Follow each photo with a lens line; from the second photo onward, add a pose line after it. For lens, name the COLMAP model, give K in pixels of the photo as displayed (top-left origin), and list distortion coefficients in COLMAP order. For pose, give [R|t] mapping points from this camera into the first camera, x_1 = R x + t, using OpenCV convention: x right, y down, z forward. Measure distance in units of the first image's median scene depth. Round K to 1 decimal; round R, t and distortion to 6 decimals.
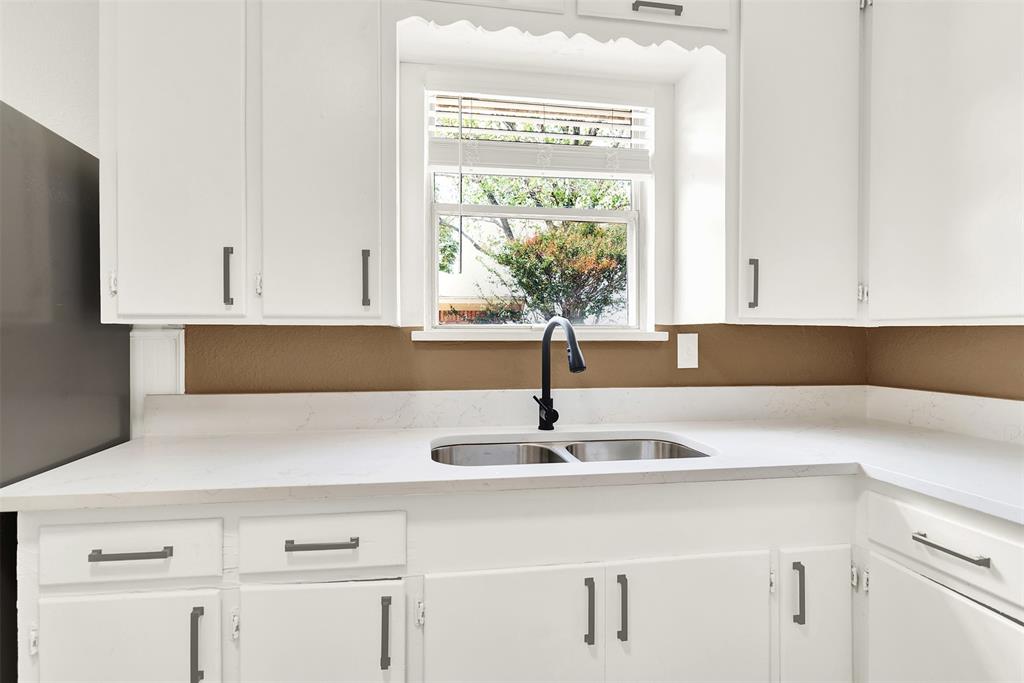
lens RADIAL K [[512.6, 0, 512.0], [0, 512.6, 341.5], [0, 0, 1]] dist [-0.001183, 0.000162]
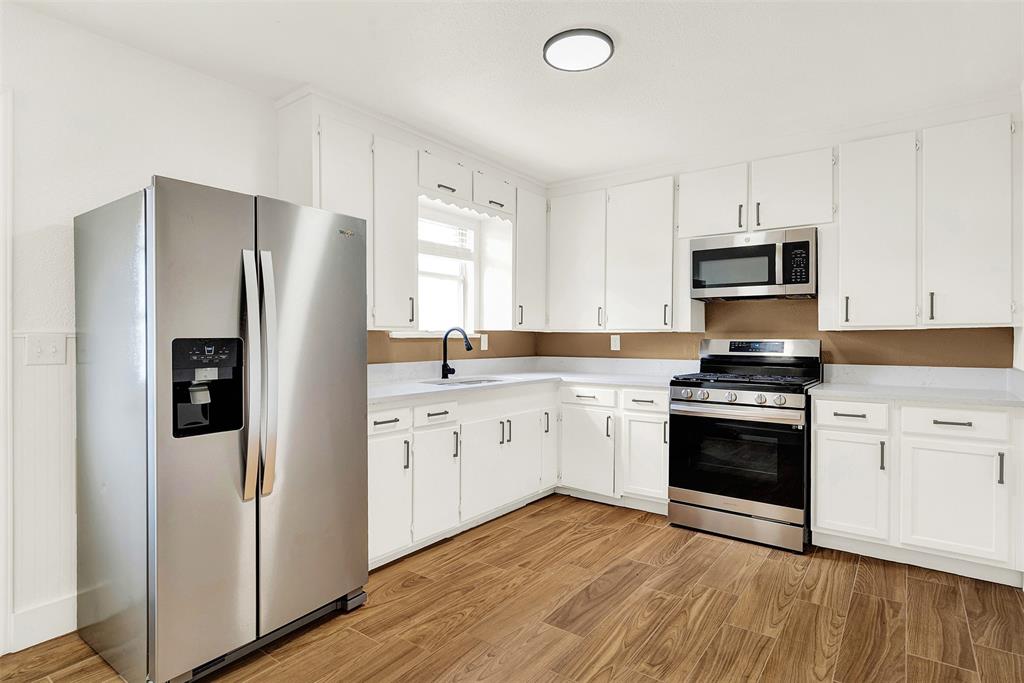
lens RADIAL K [[548.0, 0, 512.0], [0, 548.0, 341.5], [0, 0, 1]] dist [-0.000893, 0.000518]
pose [[0.706846, -0.003594, 0.707358, -1.369898], [0.004143, 0.999991, 0.000941, 0.013869], [-0.707355, 0.002265, 0.706855, -0.829508]]
